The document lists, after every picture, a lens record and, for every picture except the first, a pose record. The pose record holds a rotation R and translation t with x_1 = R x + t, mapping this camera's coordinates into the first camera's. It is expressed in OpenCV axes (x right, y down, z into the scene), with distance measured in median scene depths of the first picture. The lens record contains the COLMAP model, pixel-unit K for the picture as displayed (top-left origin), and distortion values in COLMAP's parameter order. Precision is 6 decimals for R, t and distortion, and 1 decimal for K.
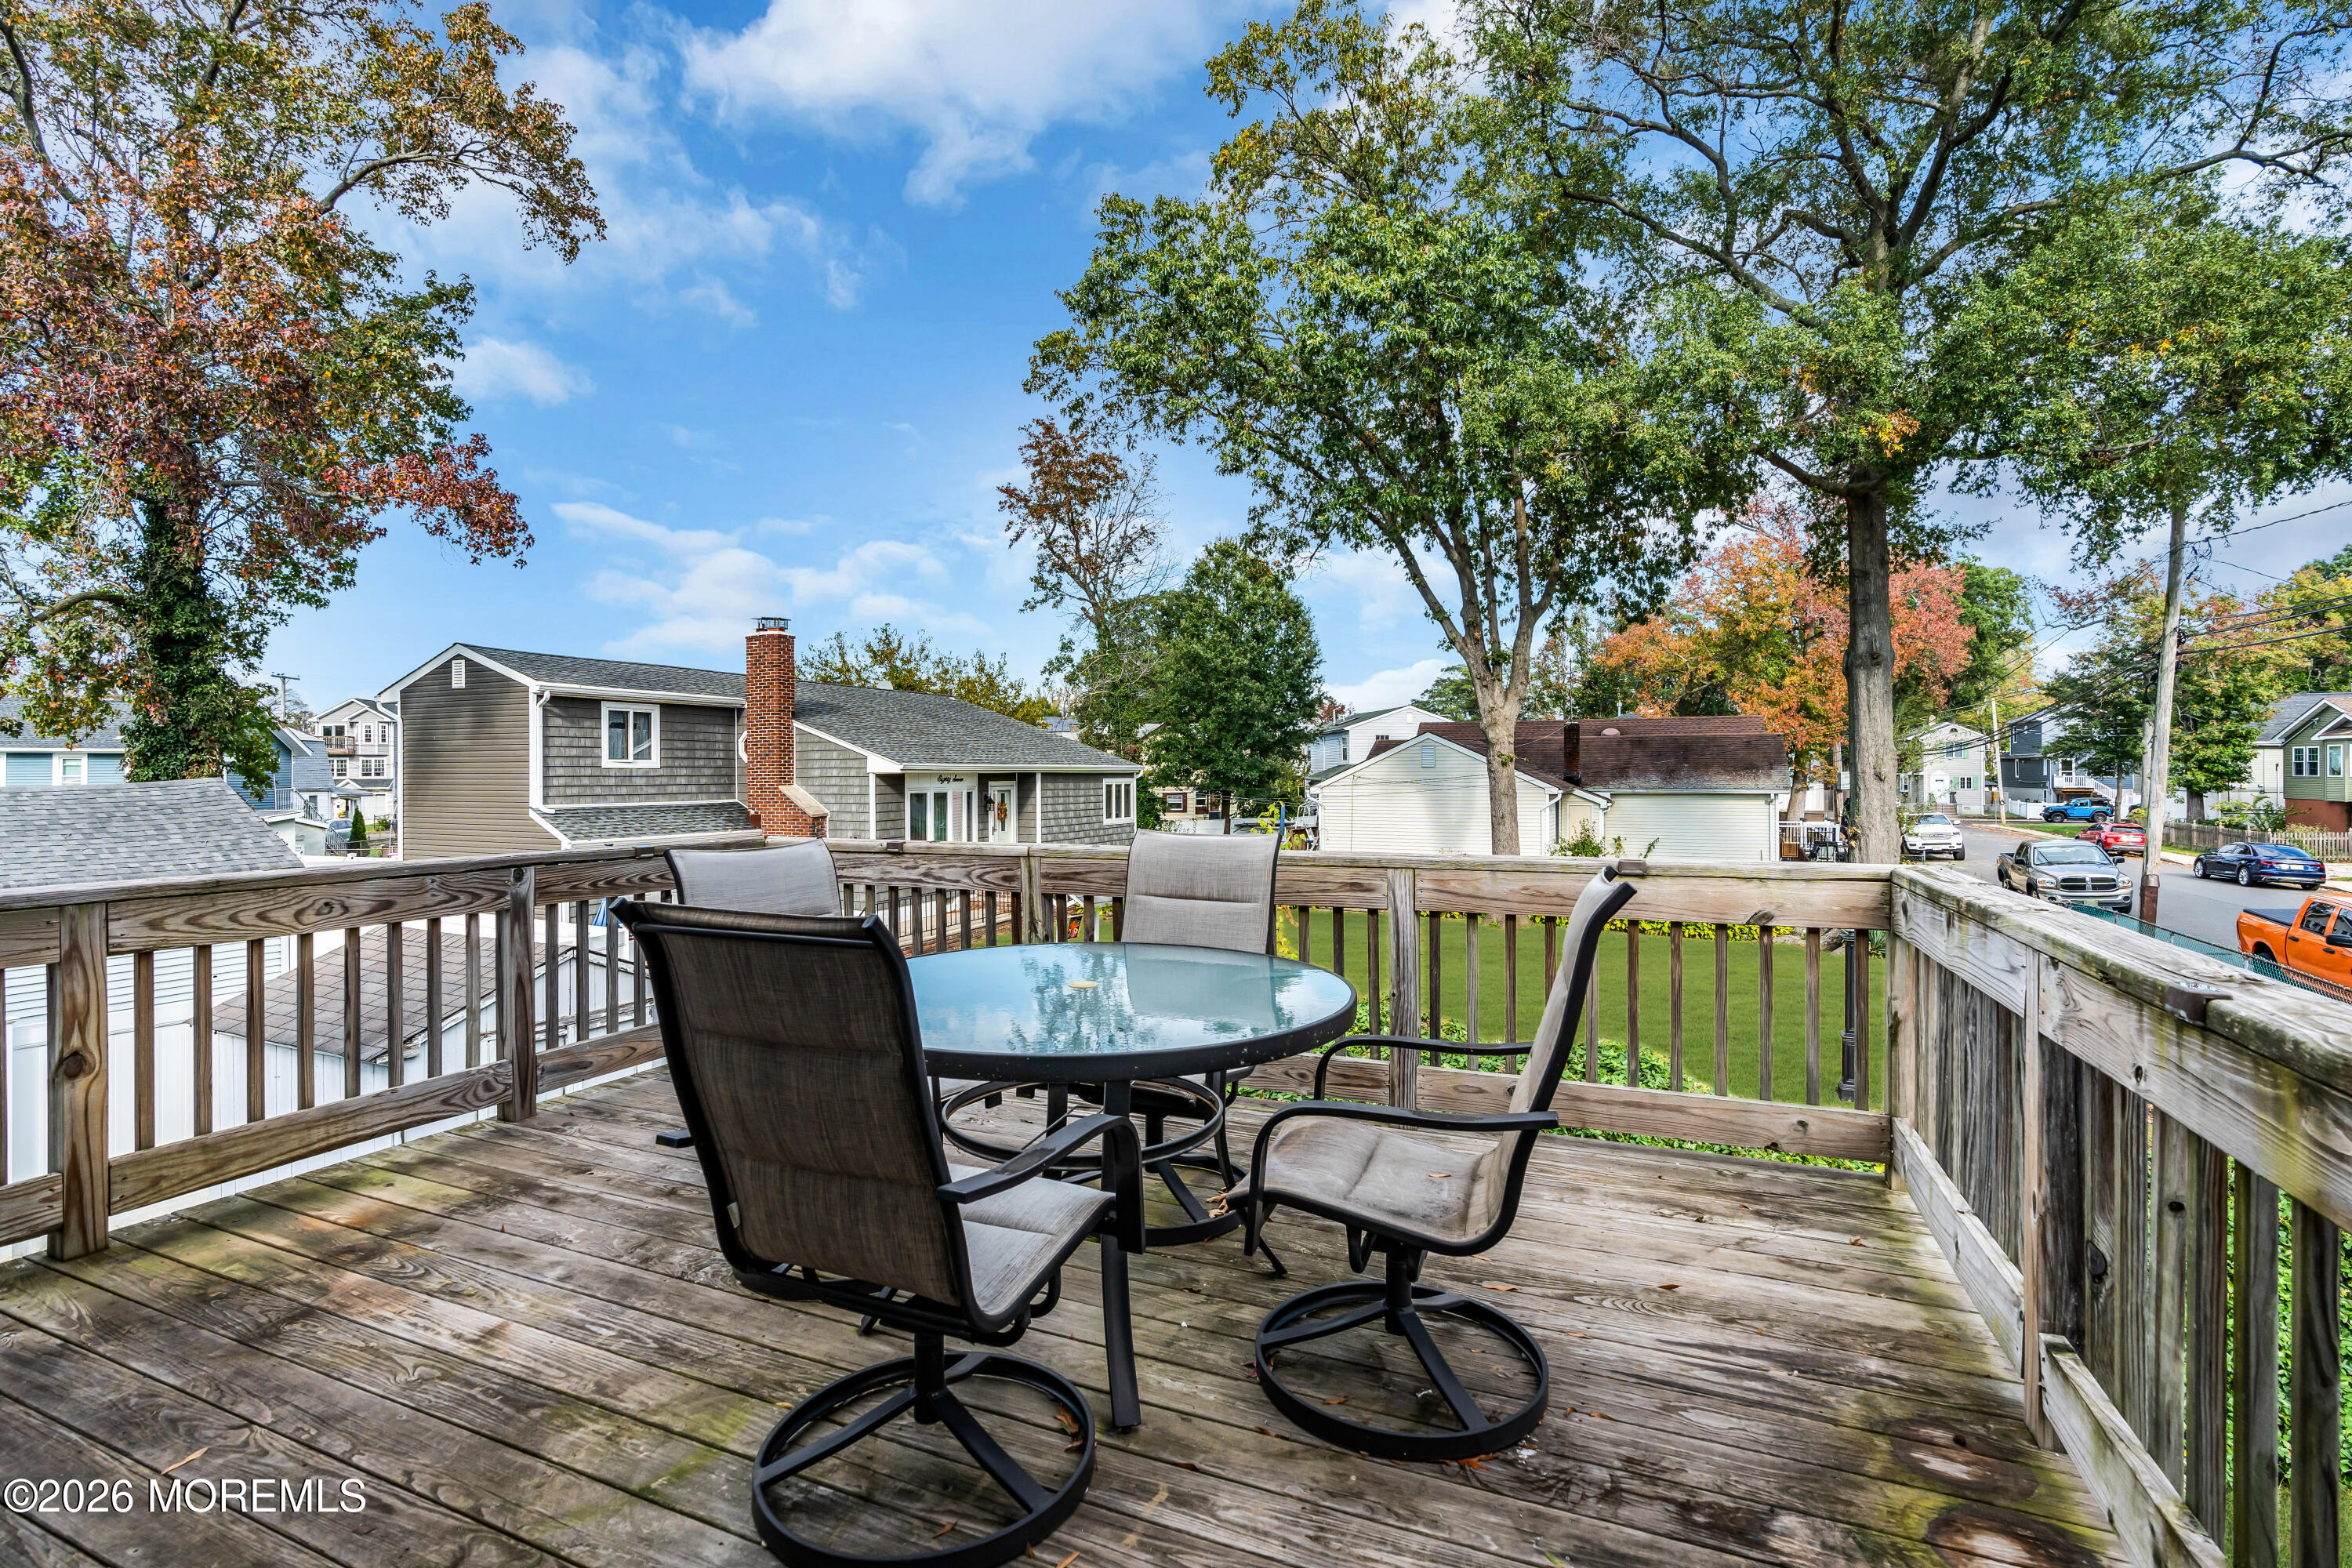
lens RADIAL K [[1064.9, 0, 1177.4], [0, 1064.9, 776.8], [0, 0, 1]] dist [-0.003857, 0.001037]
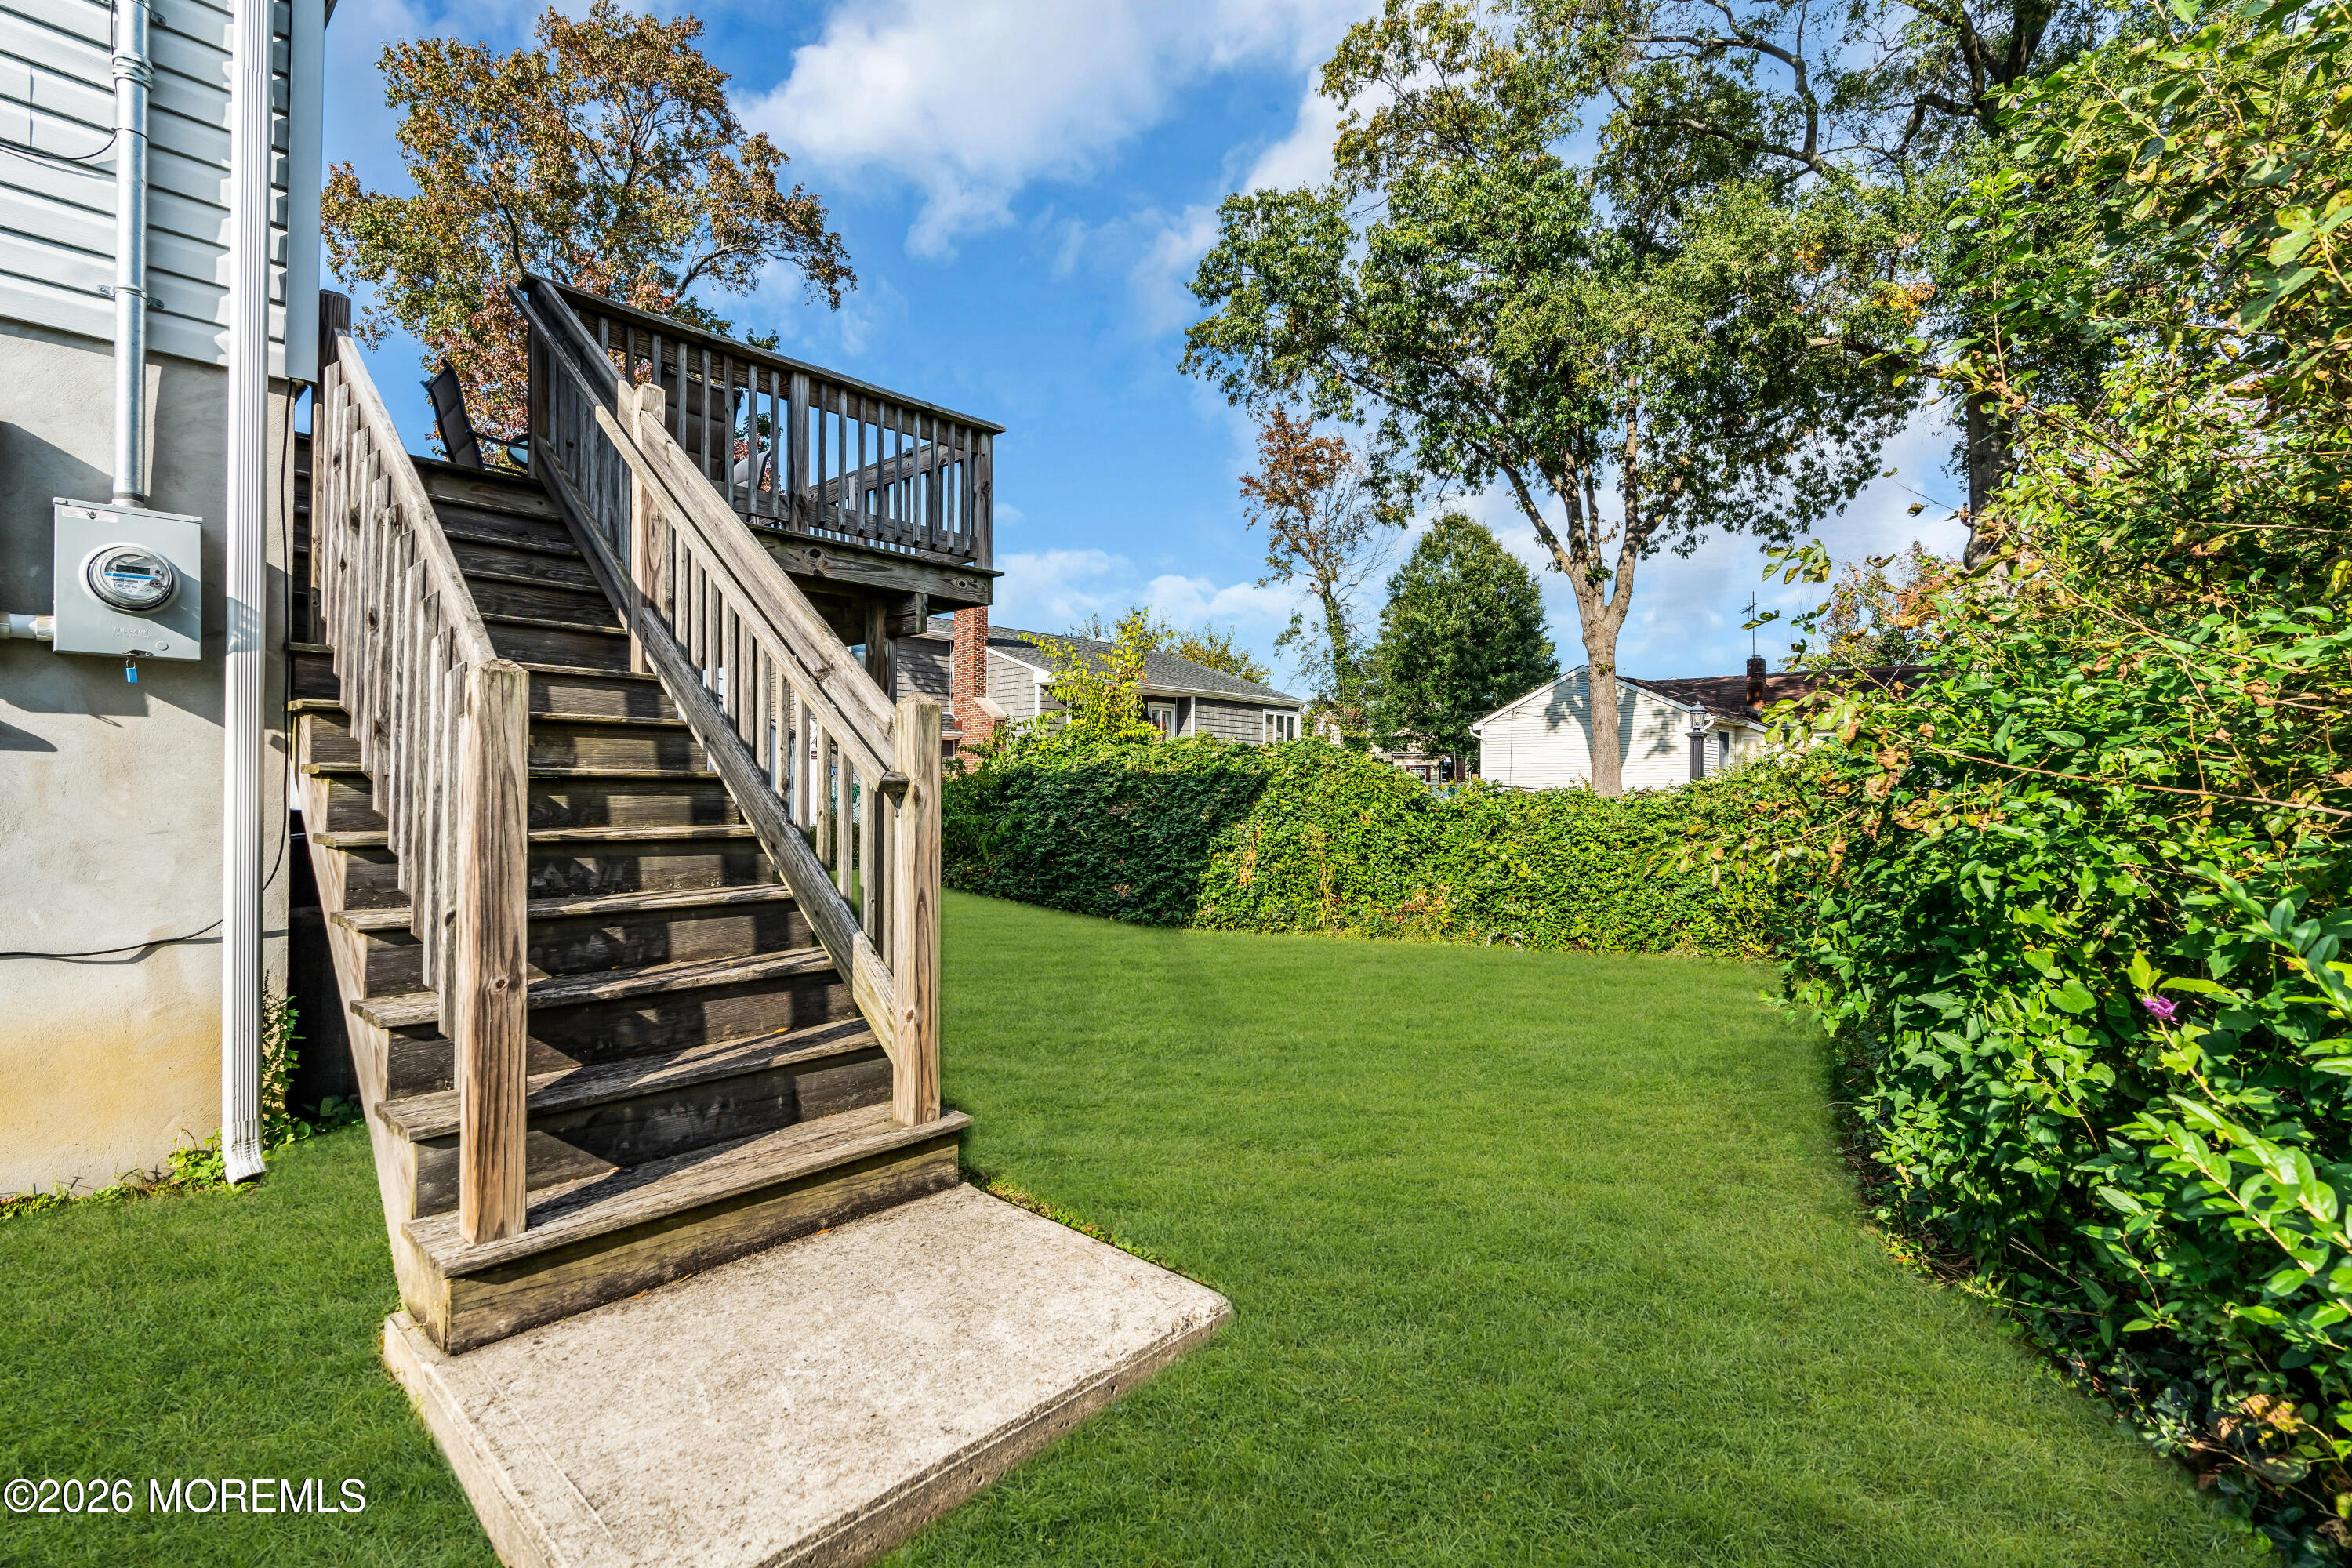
lens RADIAL K [[1059.0, 0, 1172.7], [0, 1059.0, 789.2], [0, 0, 1]] dist [-0.007555, 0.001022]
pose [[0.951343, 0.009358, -0.307991, 0.212465], [-0.010098, 0.999949, -0.000809, 0.101460], [0.307968, 0.003880, 0.951389, -0.120813]]
